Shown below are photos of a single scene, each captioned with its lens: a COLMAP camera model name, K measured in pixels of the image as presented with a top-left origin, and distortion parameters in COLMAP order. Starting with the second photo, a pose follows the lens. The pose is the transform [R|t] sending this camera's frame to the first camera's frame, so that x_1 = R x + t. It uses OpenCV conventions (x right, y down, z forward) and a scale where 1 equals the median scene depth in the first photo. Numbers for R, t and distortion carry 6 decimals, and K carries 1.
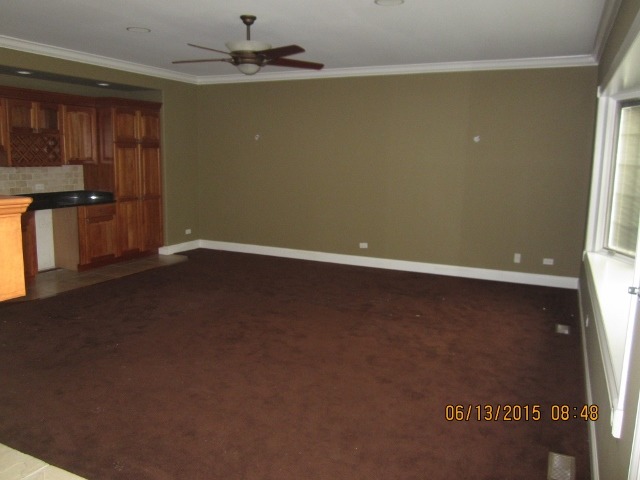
lens RADIAL K [[534.6, 0, 320.8], [0, 534.6, 240.0], [0, 0, 1]] dist [-0.033531, -0.007588]
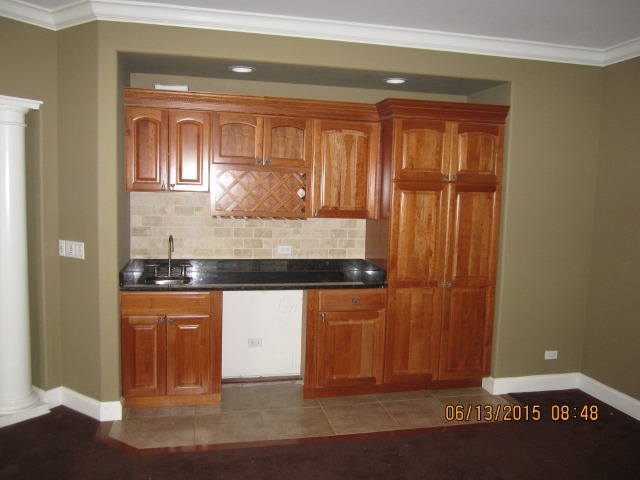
lens RADIAL K [[534.6, 0, 321.0], [0, 534.6, 245.7], [0, 0, 1]] dist [-0.033531, -0.007588]
pose [[0.616459, 0.079111, -0.783403, 0.006058], [-0.138469, 0.990326, -0.008954, -0.098857], [0.775116, 0.113997, 0.621450, 0.589146]]
